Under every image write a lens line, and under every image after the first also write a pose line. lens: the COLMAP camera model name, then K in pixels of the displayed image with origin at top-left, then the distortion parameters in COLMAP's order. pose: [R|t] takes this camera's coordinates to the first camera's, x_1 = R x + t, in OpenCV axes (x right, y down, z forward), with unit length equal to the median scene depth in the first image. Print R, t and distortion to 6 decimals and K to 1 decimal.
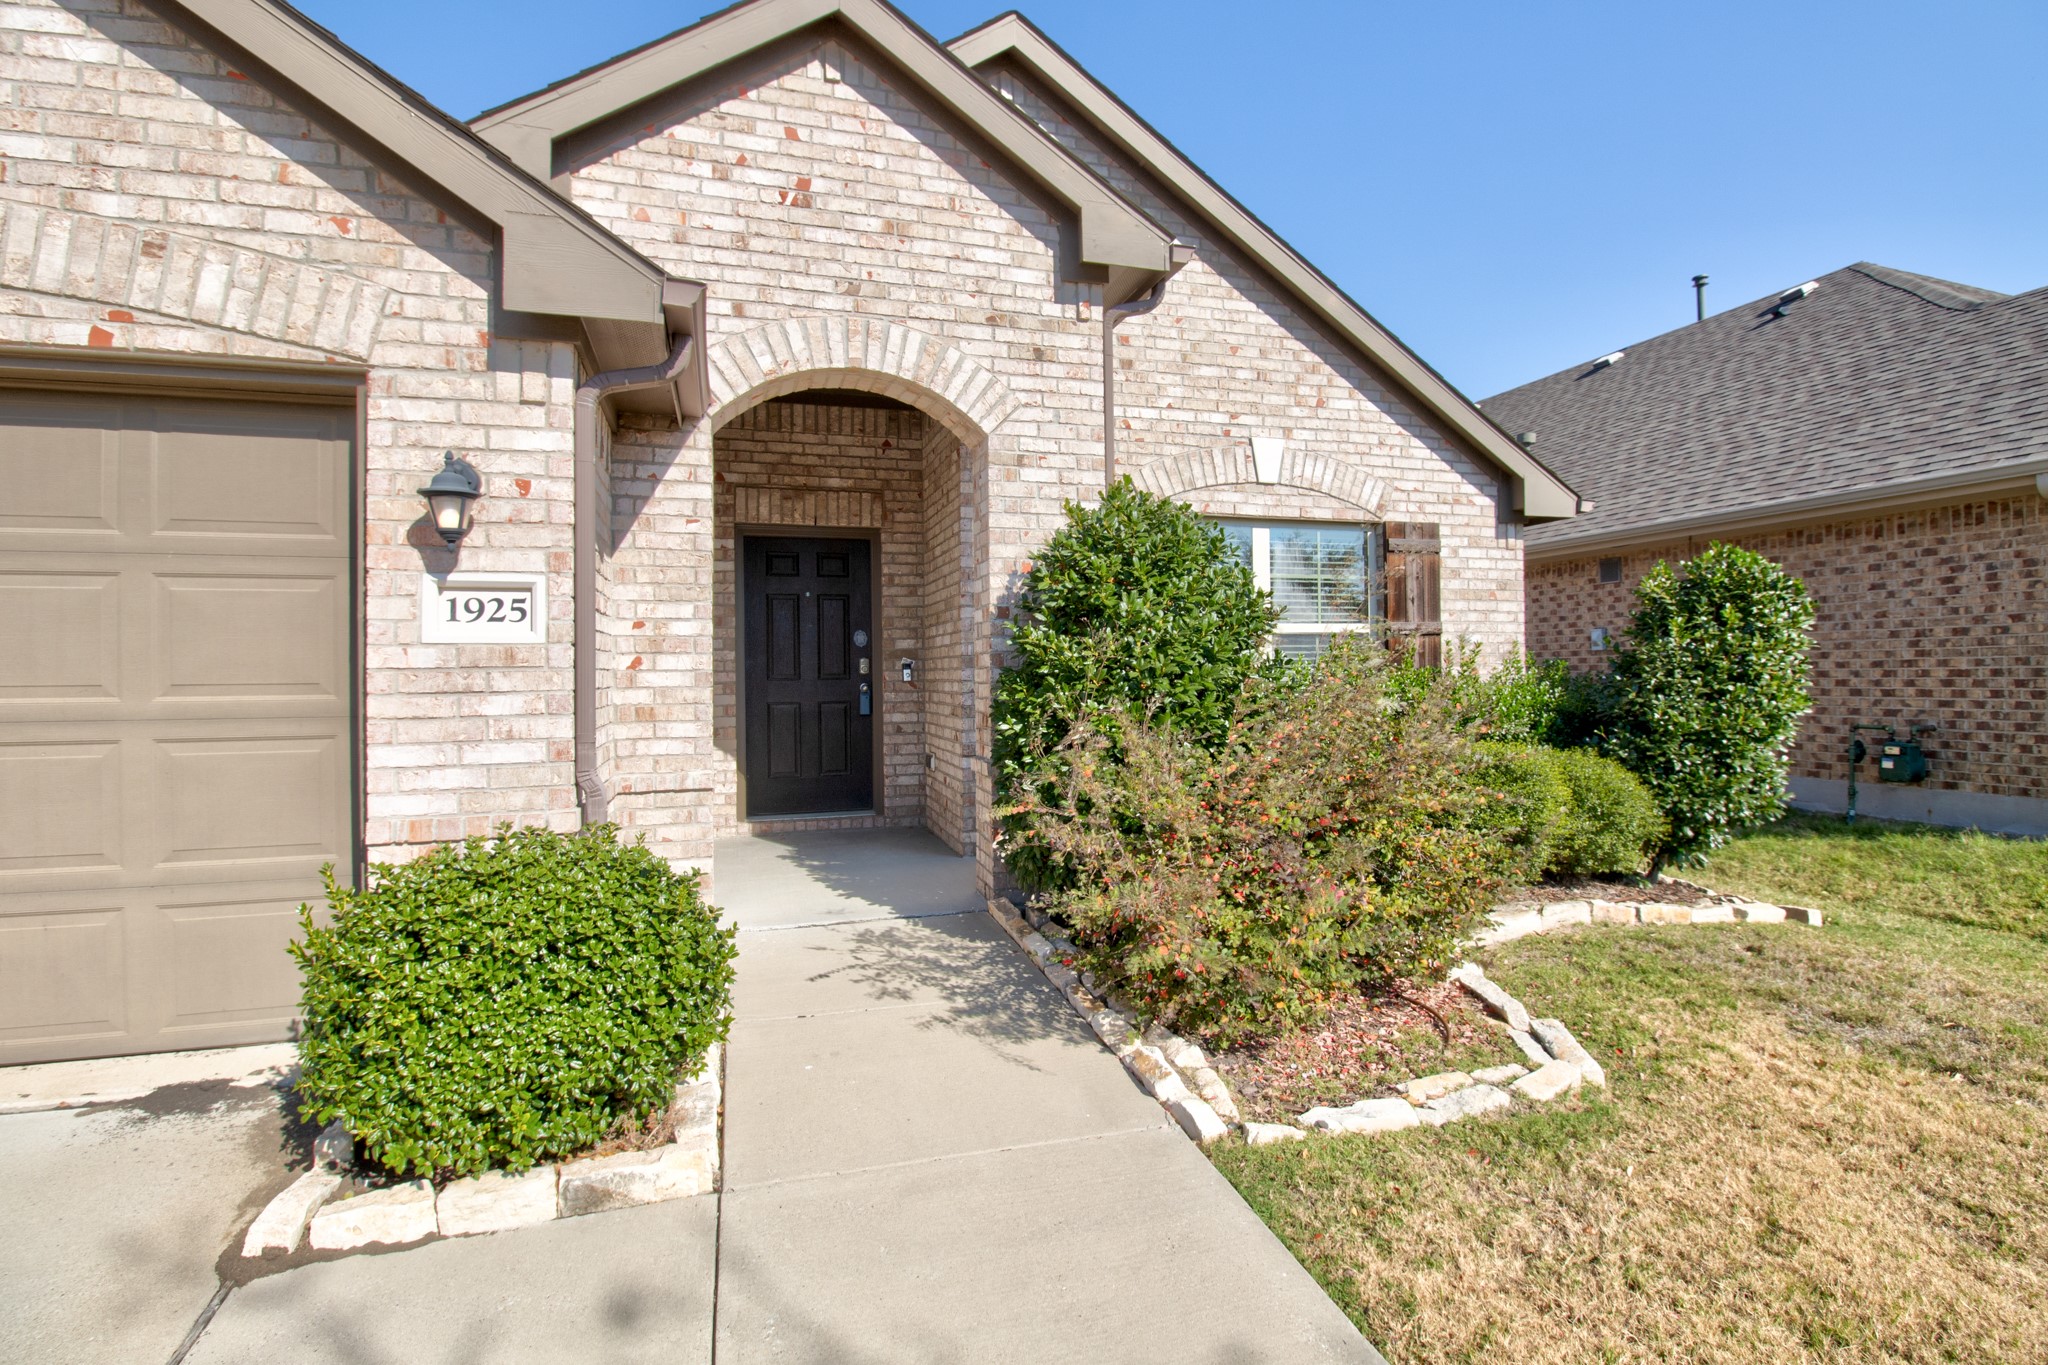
lens RADIAL K [[958.1, 0, 1028.1], [0, 958.1, 674.8], [0, 0, 1]] dist [-0.003705, -0.009580]
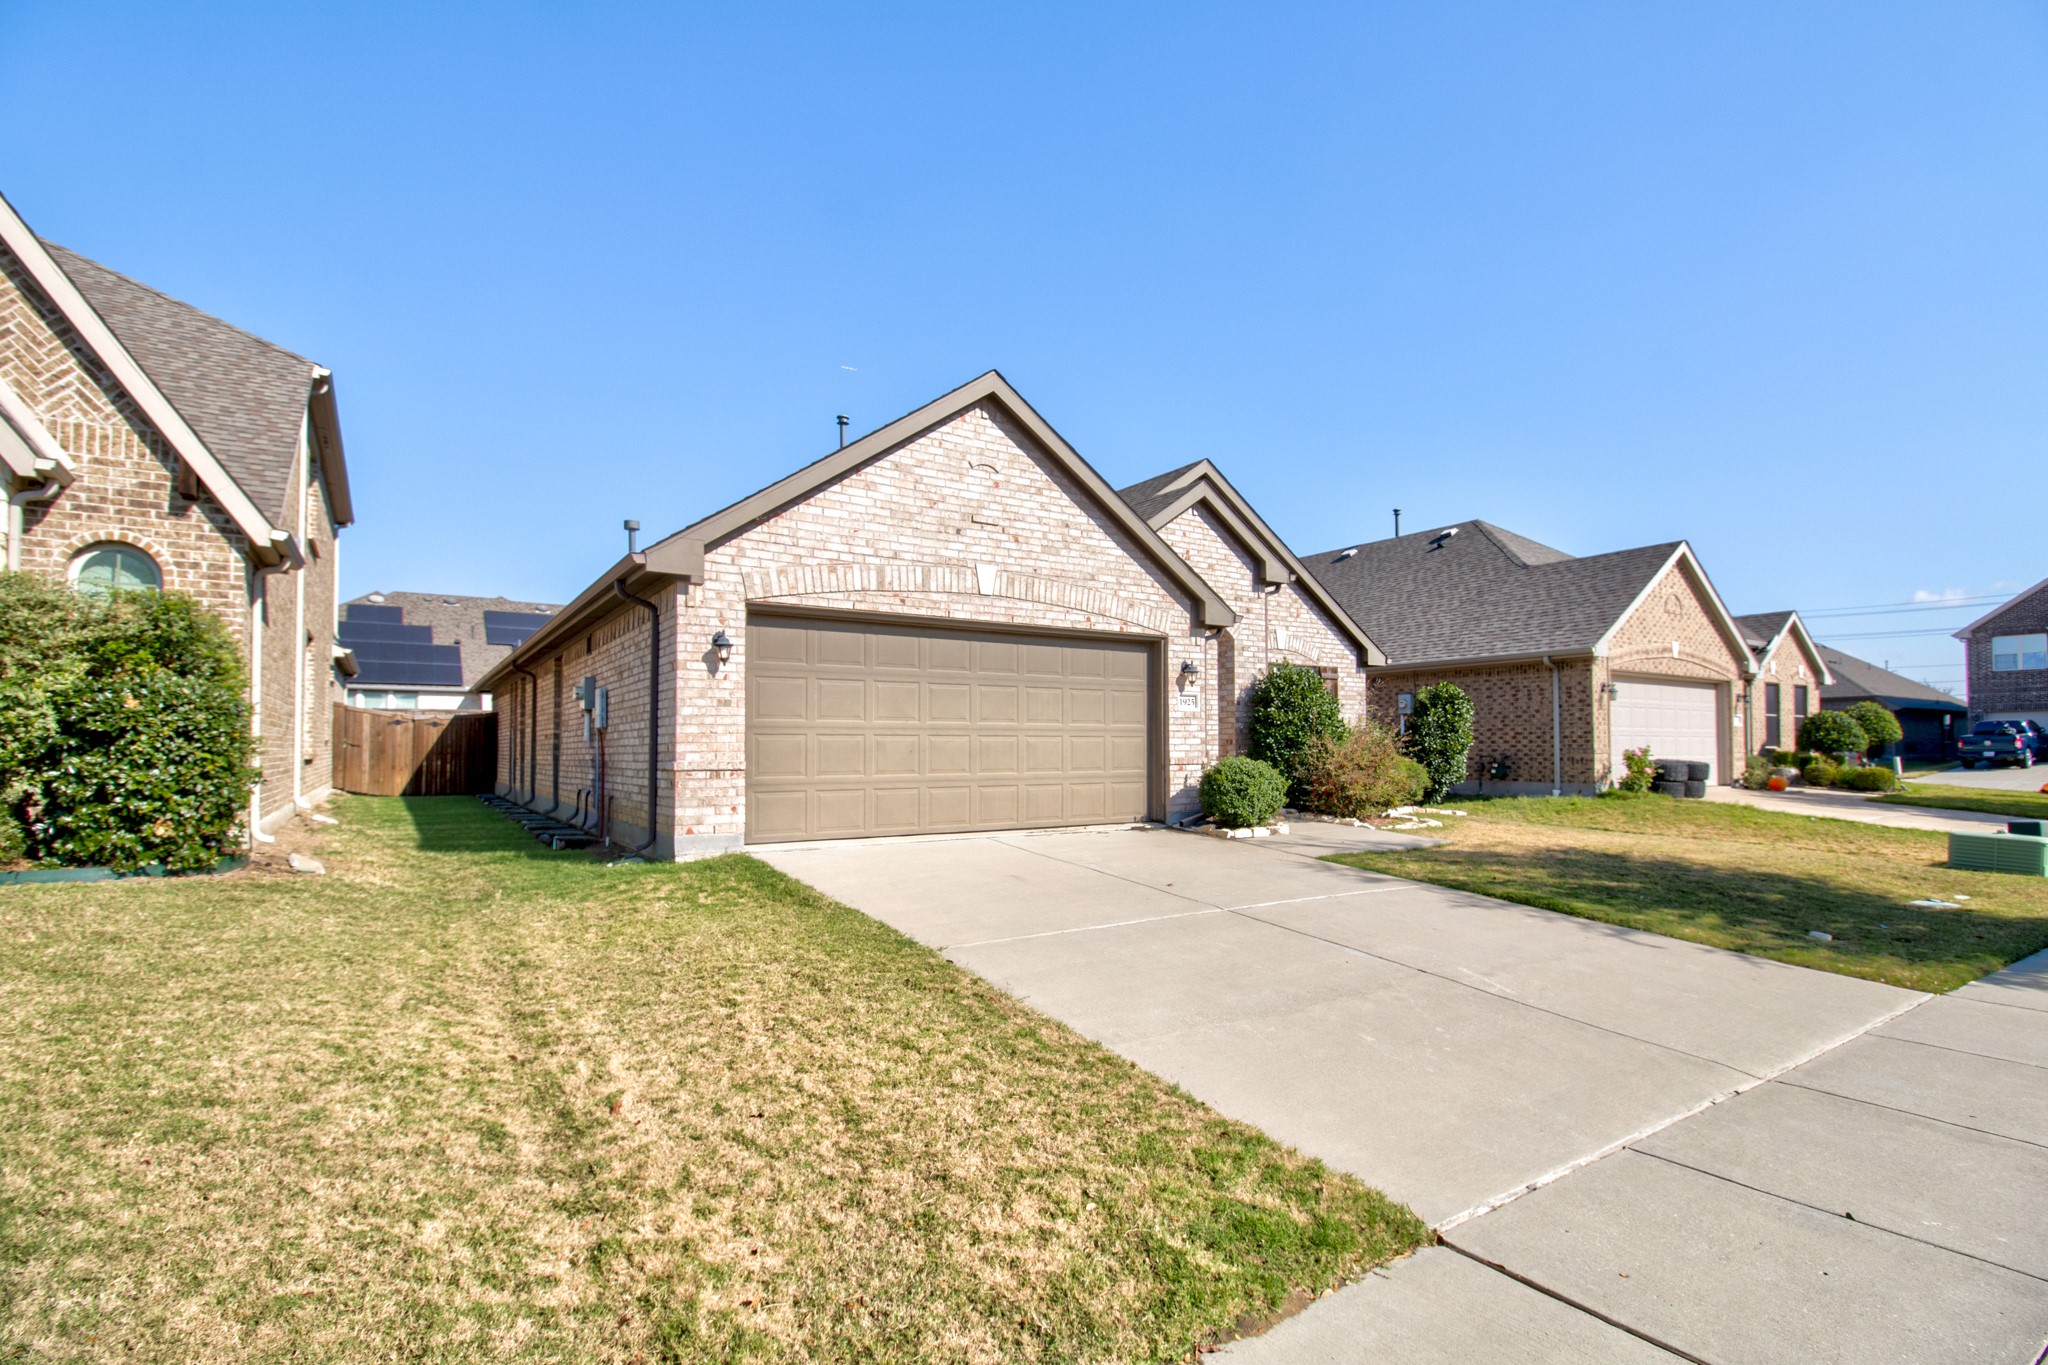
lens RADIAL K [[958.1, 0, 1013.1], [0, 958.1, 733.1], [0, 0, 1]] dist [-0.003705, -0.009580]
pose [[0.959232, 0.012933, 0.282325, -1.059465], [-0.008316, 0.999811, -0.017545, 0.057070], [-0.282499, 0.014482, 0.959158, -1.098861]]
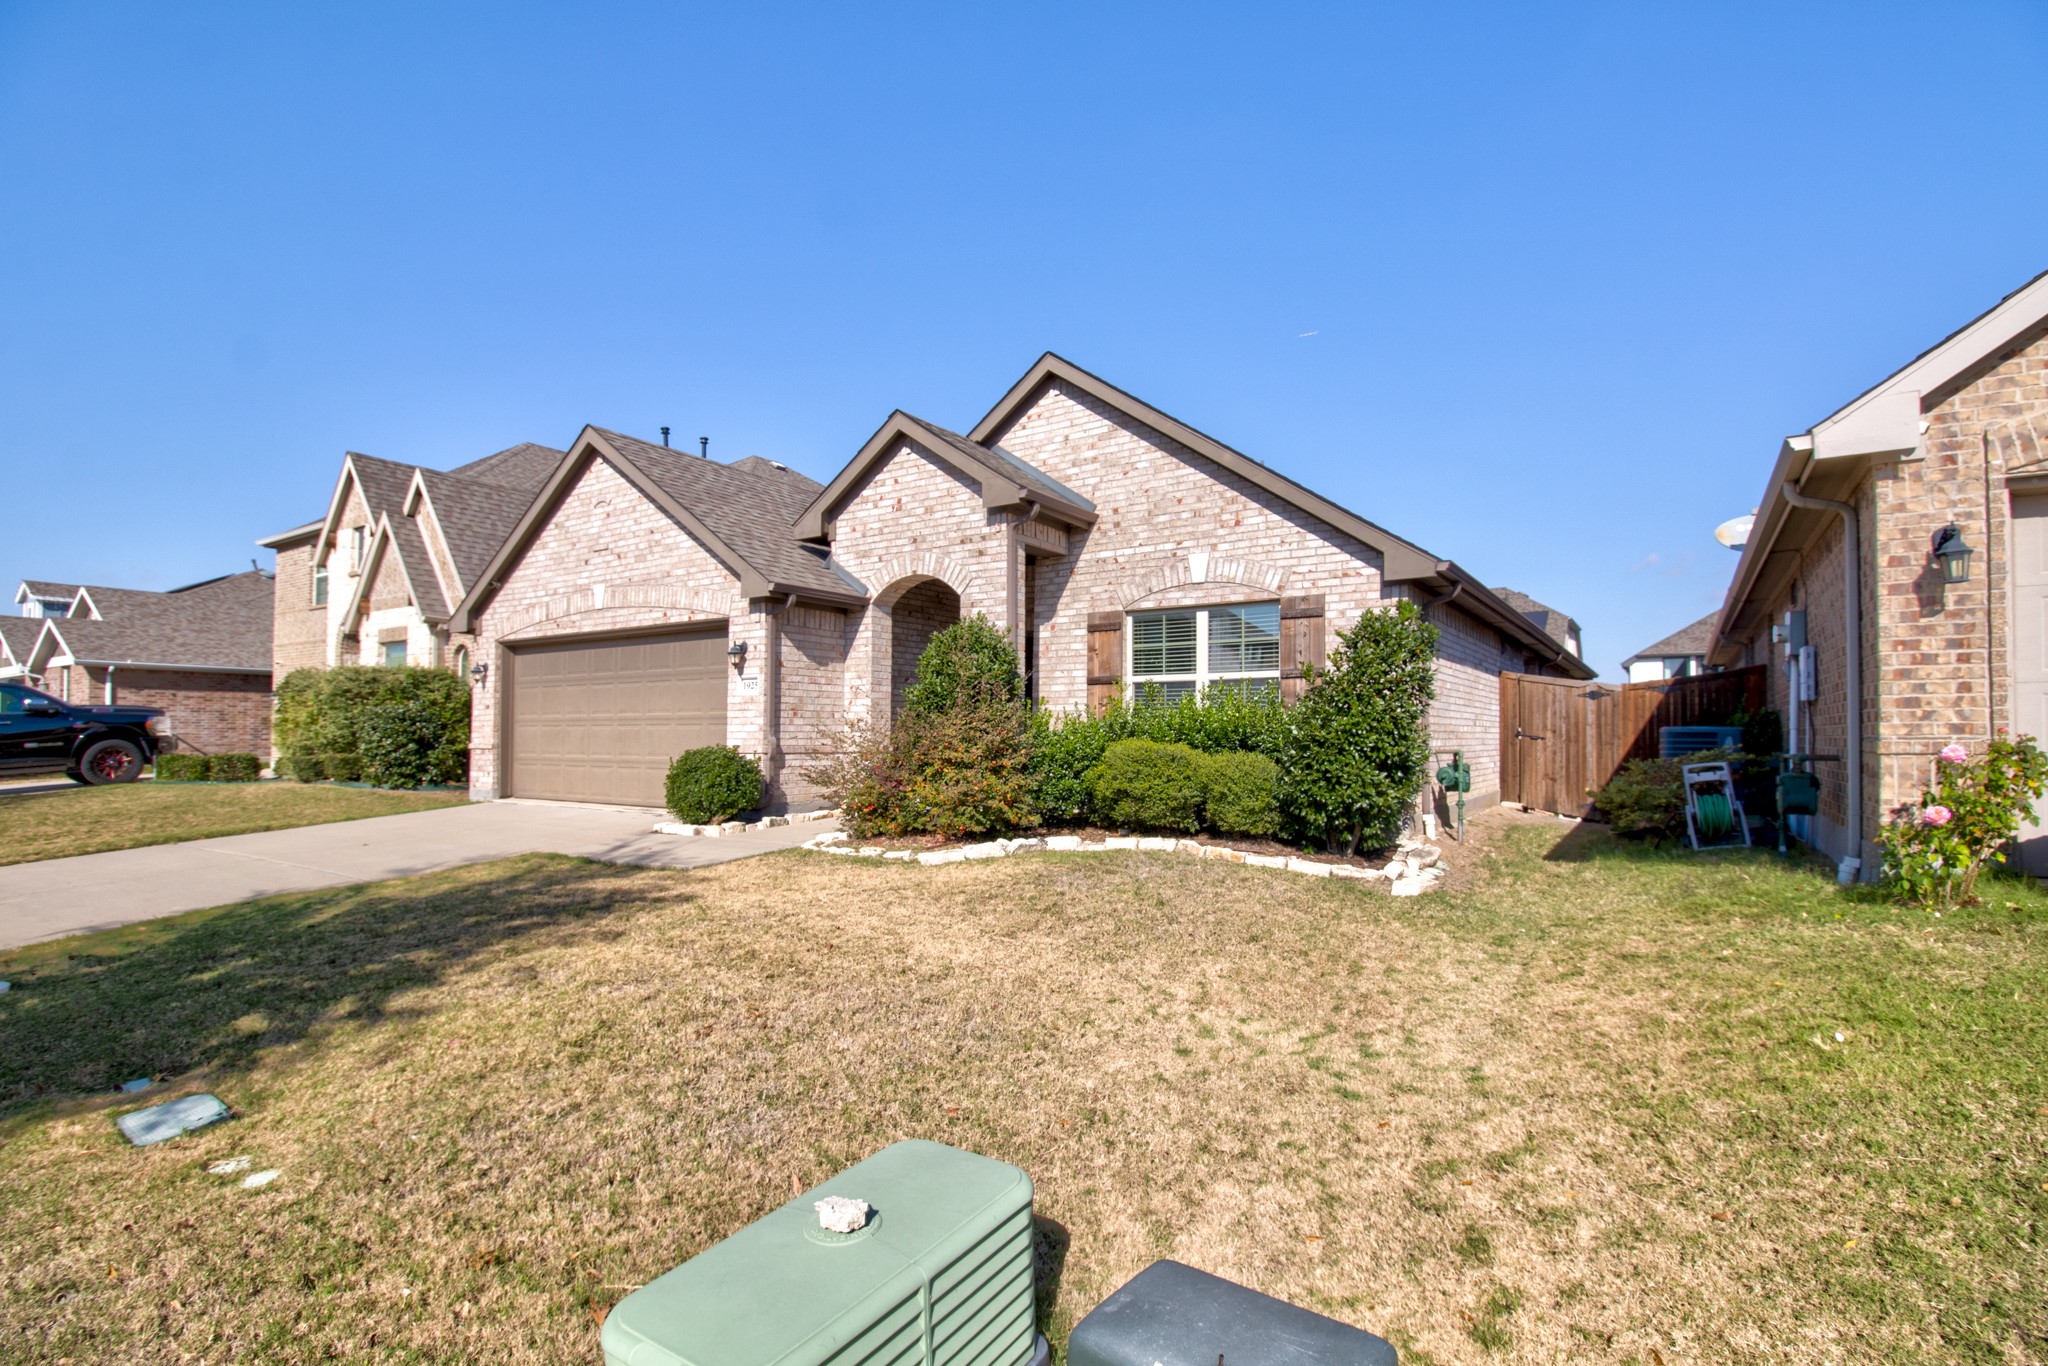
lens RADIAL K [[958.1, 0, 1060.7], [0, 958.1, 717.3], [0, 0, 1]] dist [-0.003705, -0.009580]
pose [[0.649376, -0.005806, -0.760445, 1.267935], [-0.007590, 0.999872, -0.014115, 0.039123], [0.760430, 0.014938, 0.649249, -0.163365]]
